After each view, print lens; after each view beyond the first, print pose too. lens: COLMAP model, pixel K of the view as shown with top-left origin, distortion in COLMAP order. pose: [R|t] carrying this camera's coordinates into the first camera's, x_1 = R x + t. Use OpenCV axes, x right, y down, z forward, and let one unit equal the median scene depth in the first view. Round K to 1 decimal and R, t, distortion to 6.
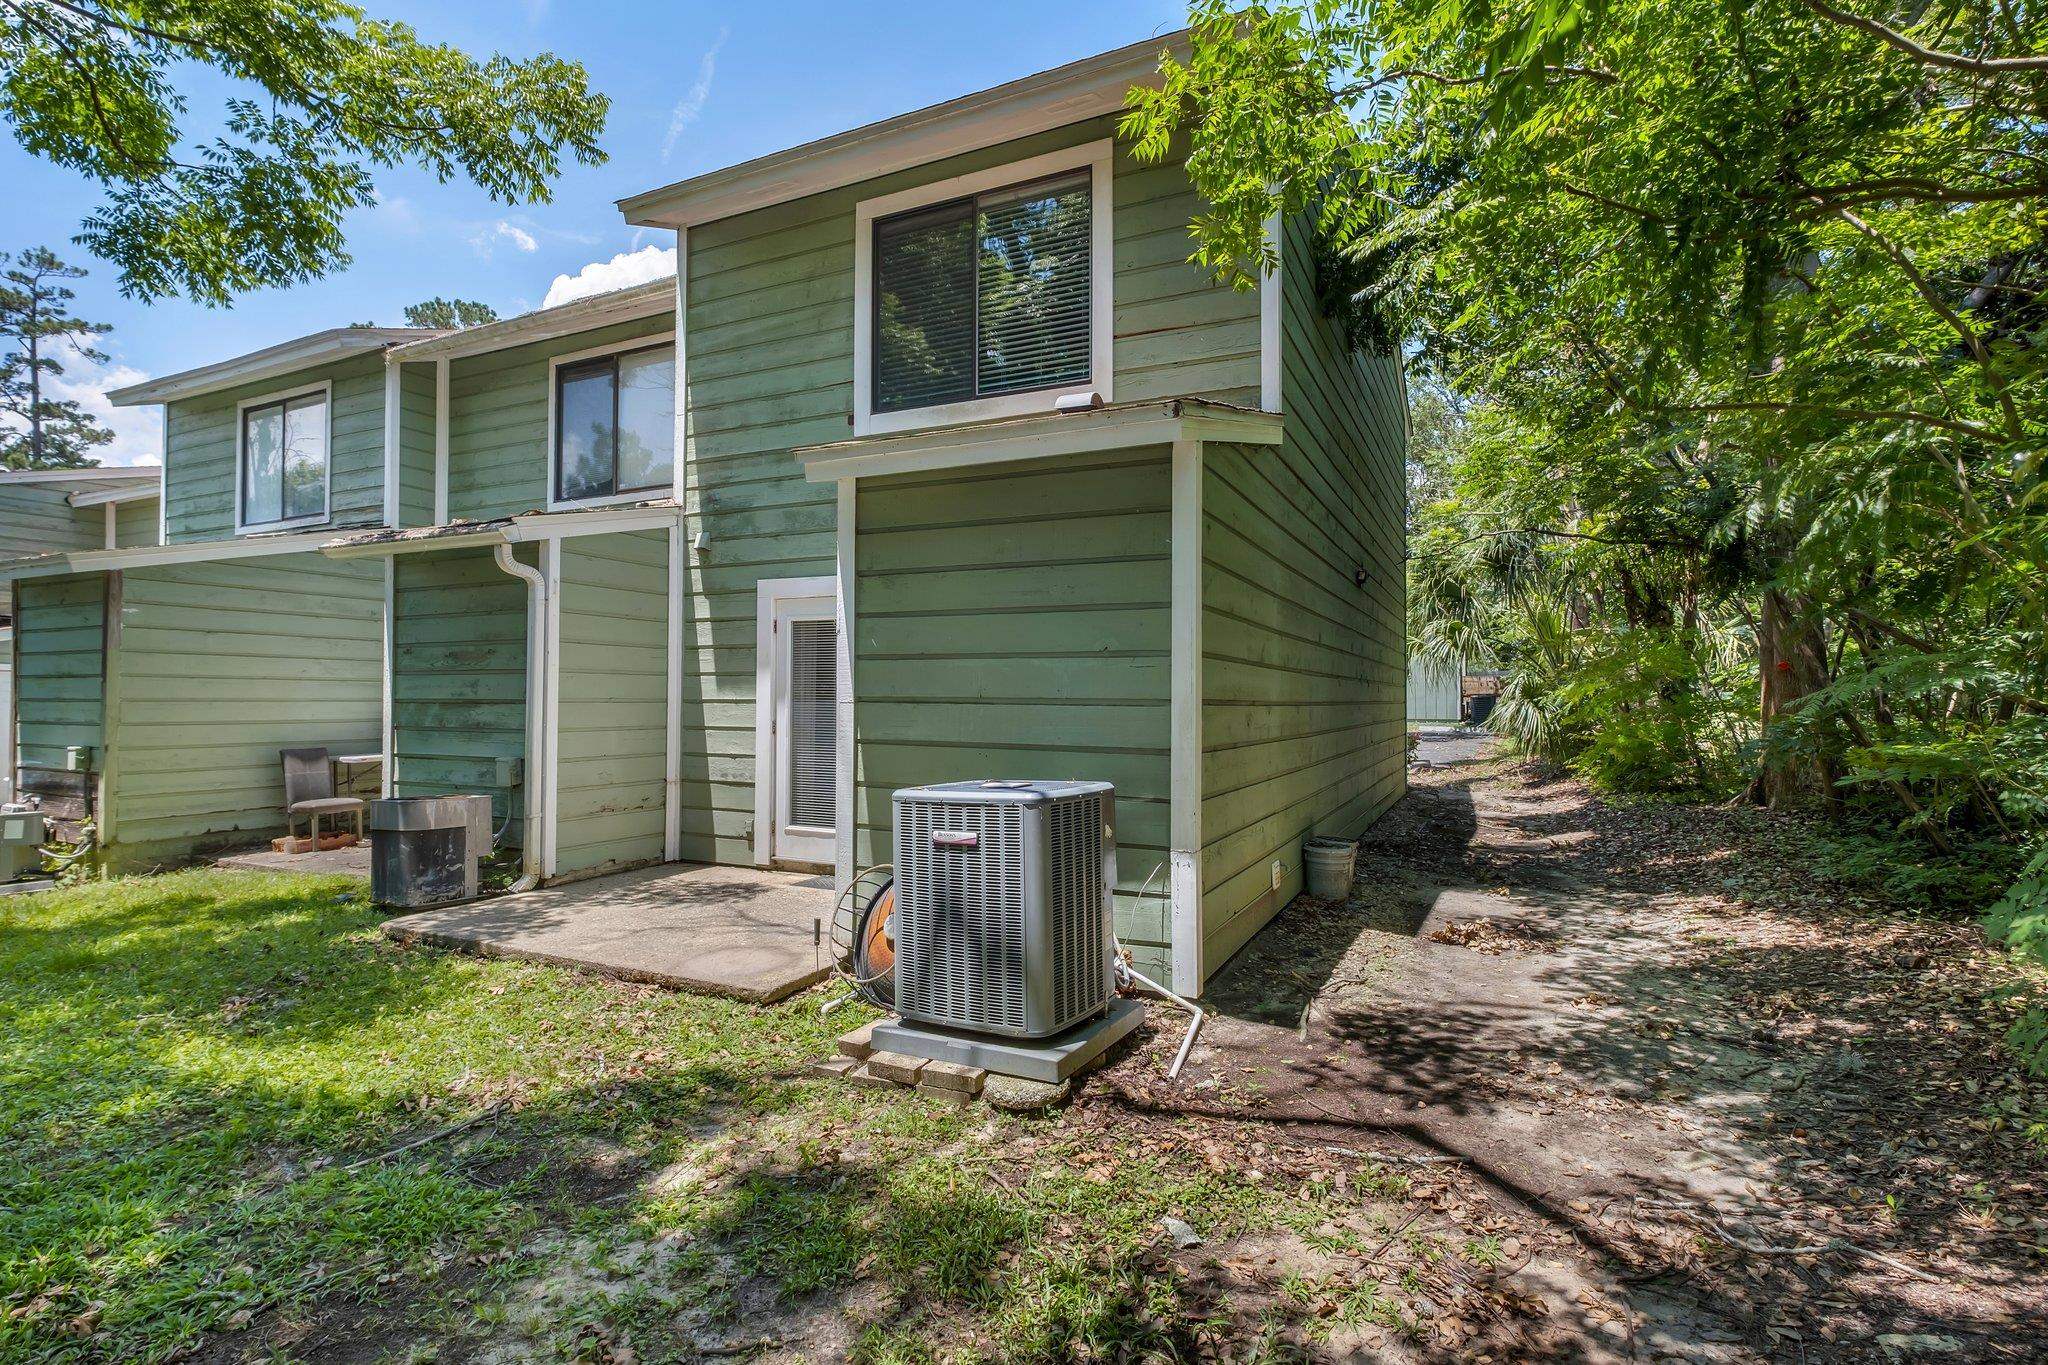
lens RADIAL K [[988.8, 0, 1026.5], [0, 988.8, 685.2], [0, 0, 1]] dist [-0.011027, 0.000095]
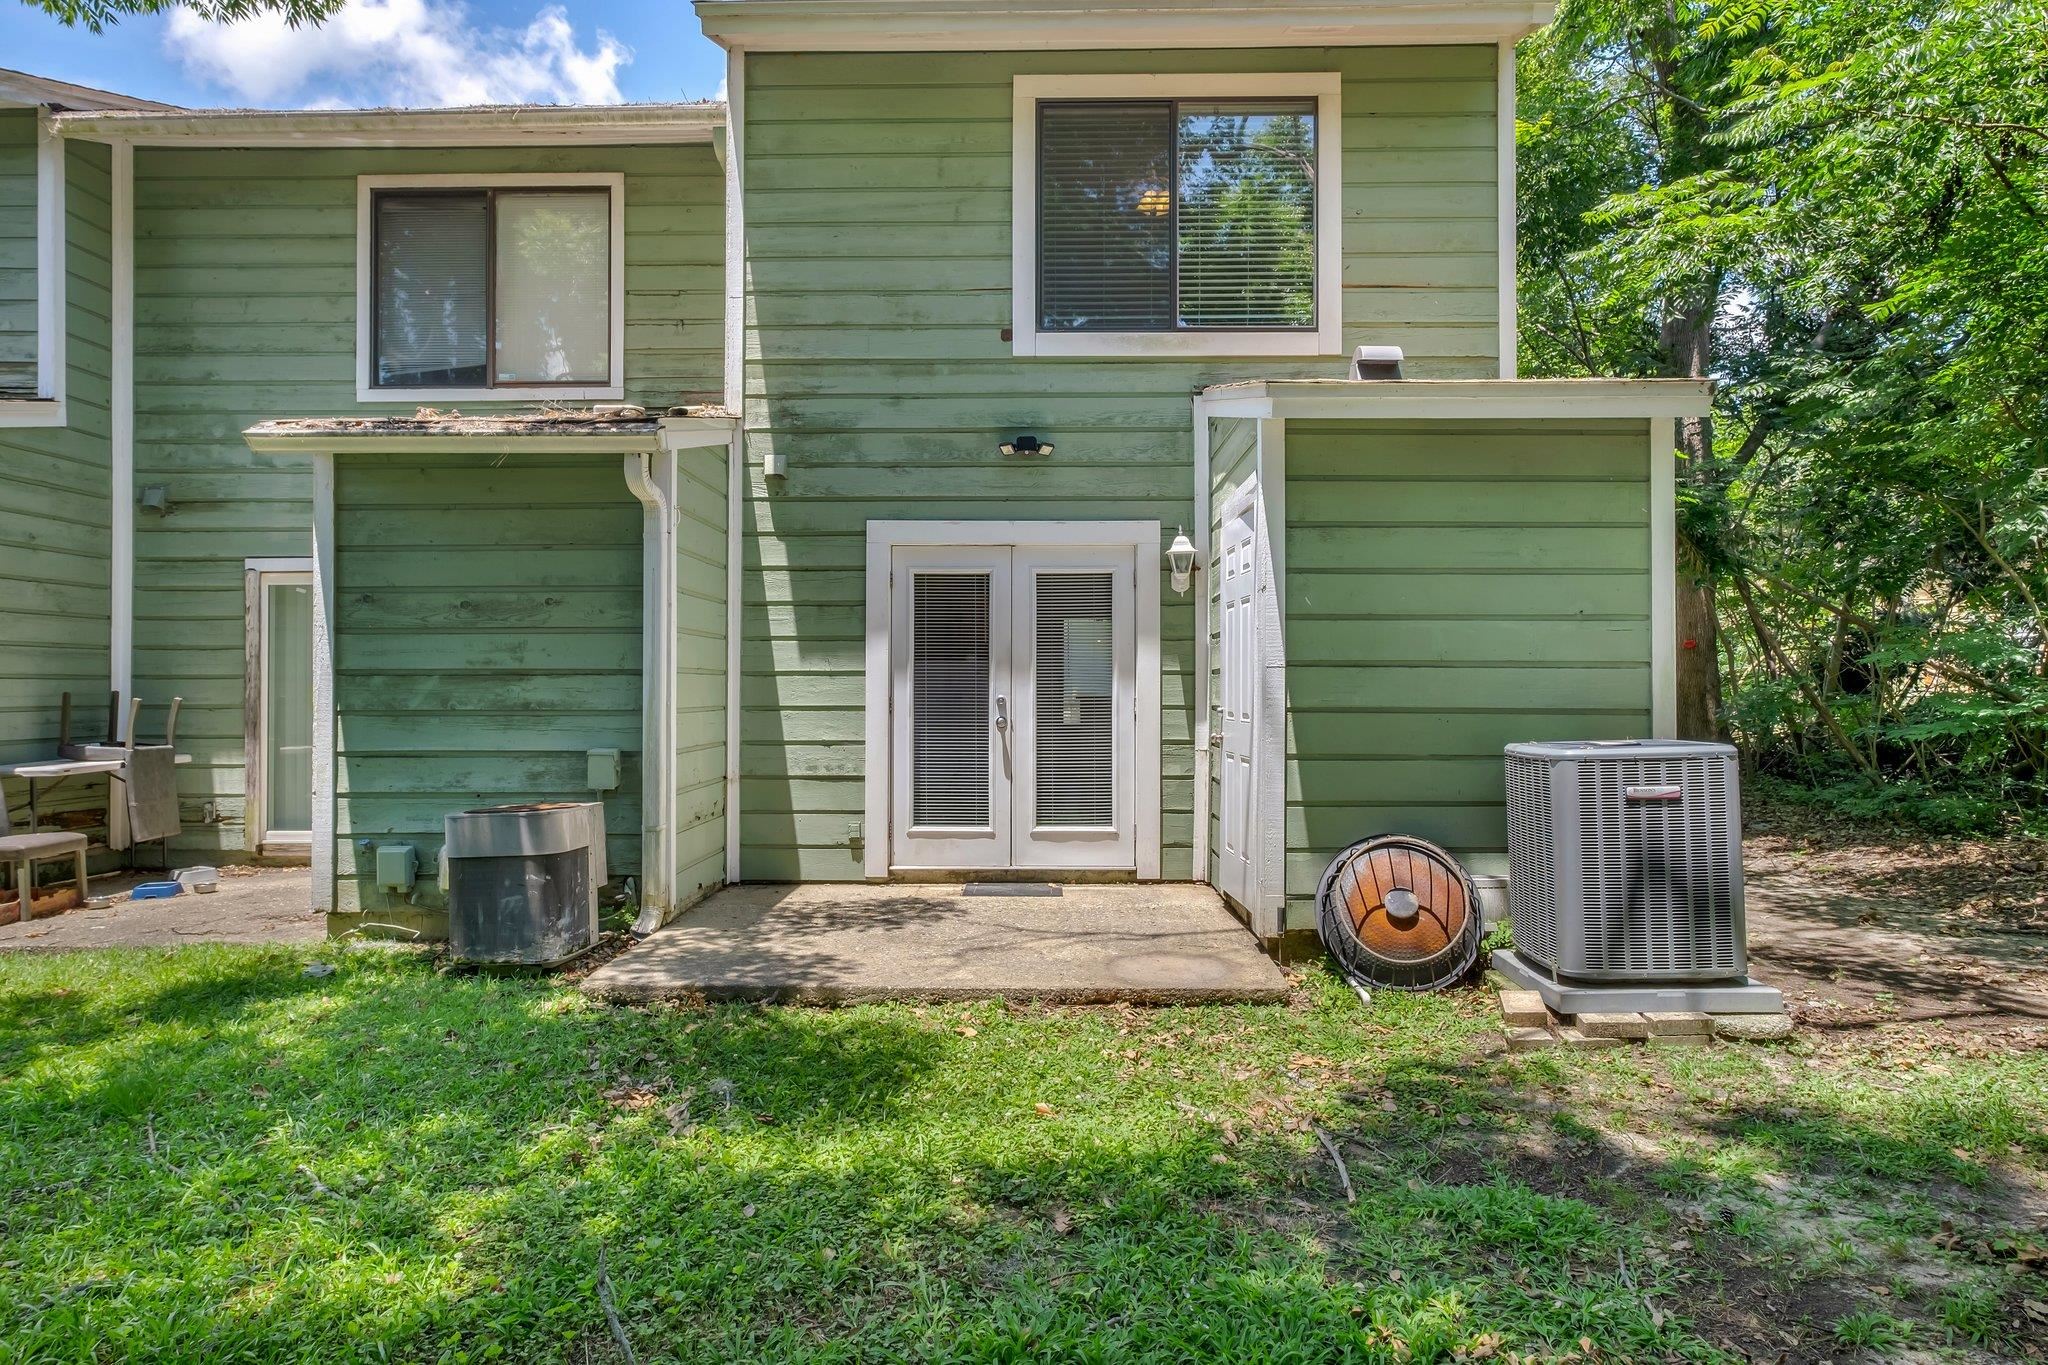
lens RADIAL K [[1188.2, 0, 1024.5], [0, 1188.2, 677.7], [0, 0, 1]] dist [-0.003143, 0.002056]
pose [[0.906866, -0.001616, 0.421415, -0.564288], [-0.000944, 0.999982, 0.005866, 0.014214], [-0.421417, -0.005717, 0.906849, 0.079077]]
